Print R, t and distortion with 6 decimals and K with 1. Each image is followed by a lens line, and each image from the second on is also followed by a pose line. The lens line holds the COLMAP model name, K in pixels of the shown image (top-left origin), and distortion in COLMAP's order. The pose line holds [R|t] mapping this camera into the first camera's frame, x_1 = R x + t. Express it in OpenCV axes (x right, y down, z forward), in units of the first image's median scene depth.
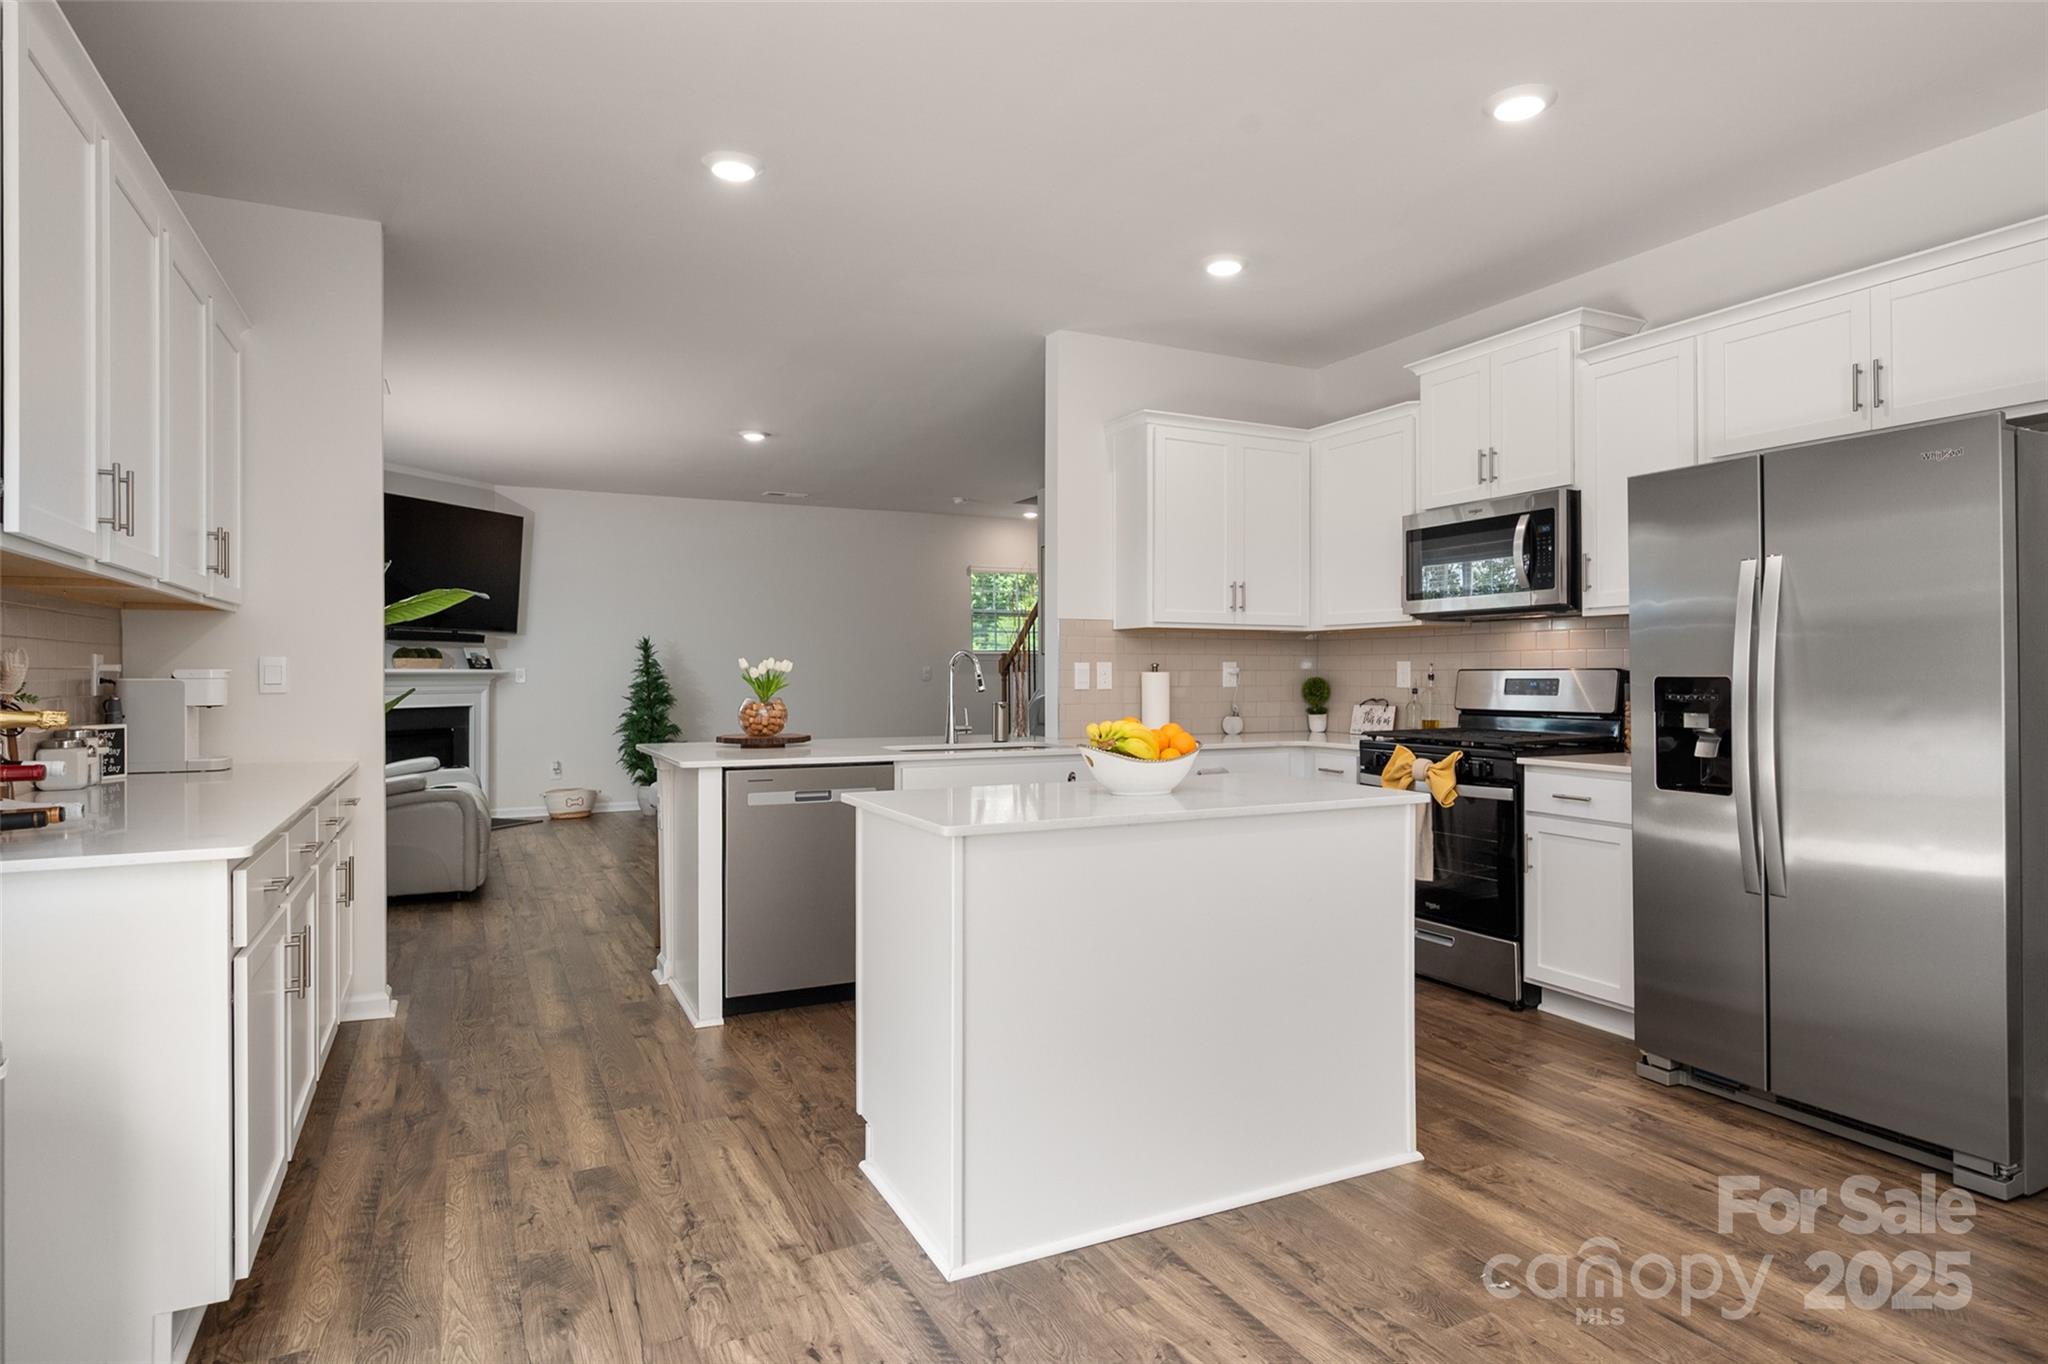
lens RADIAL K [[1153.0, 0, 1021.7], [0, 1153.0, 669.9], [0, 0, 1]] dist [0.005582, 0.003433]
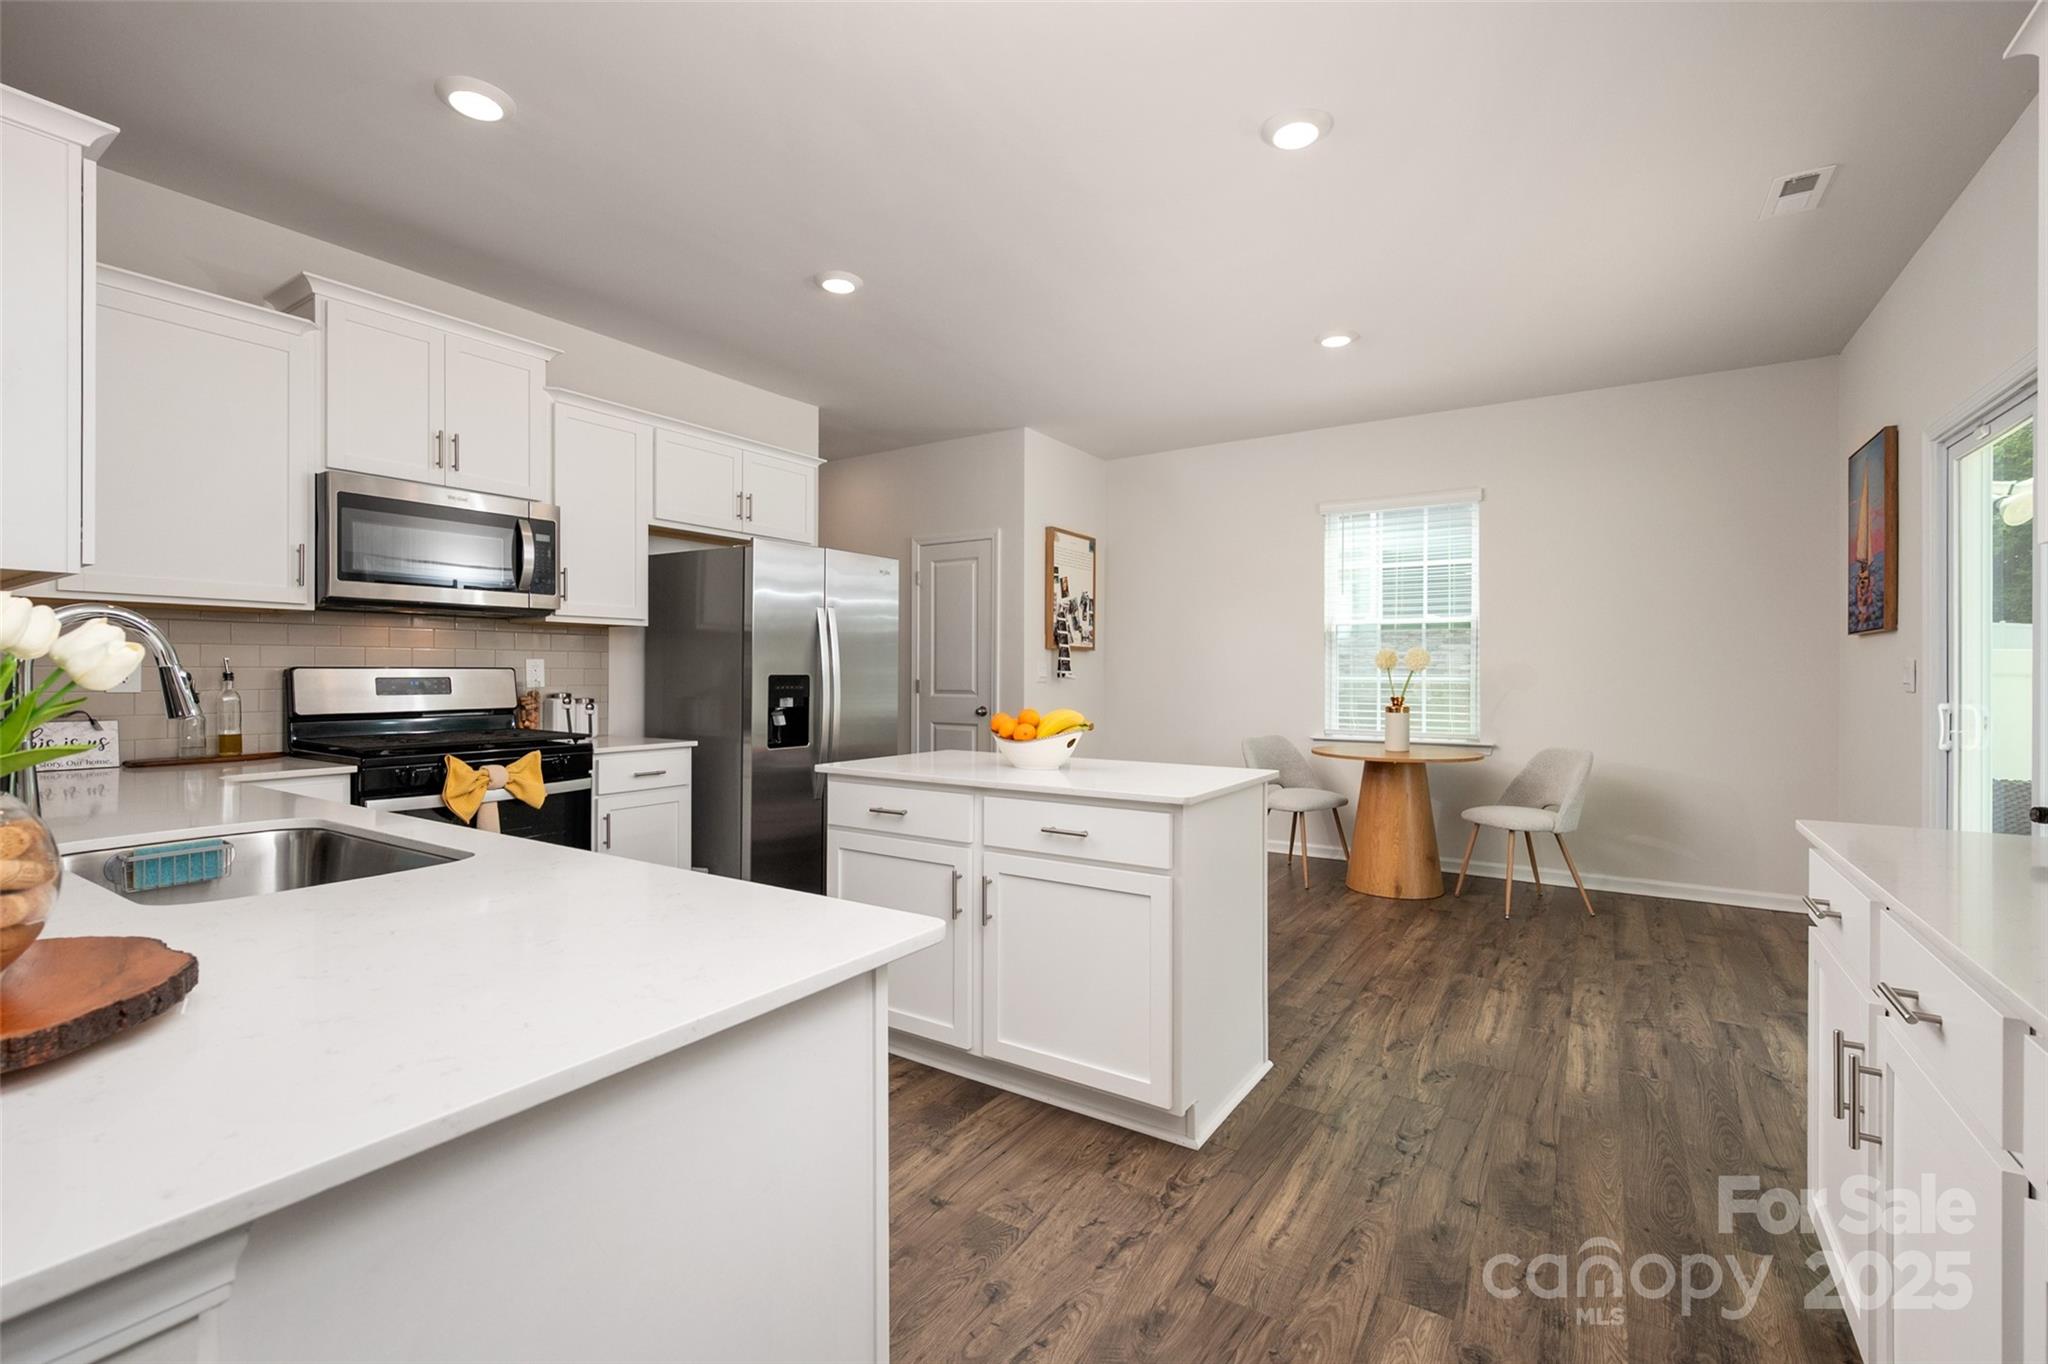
lens RADIAL K [[887.8, 0, 1029.0], [0, 887.8, 677.8], [0, 0, 1]] dist [-0.003980, -0.000105]
pose [[-0.514879, -0.009469, 0.857211, -0.776251], [-0.005682, 0.999955, 0.007633, -0.001403], [-0.857244, -0.000941, -0.514909, 1.609445]]
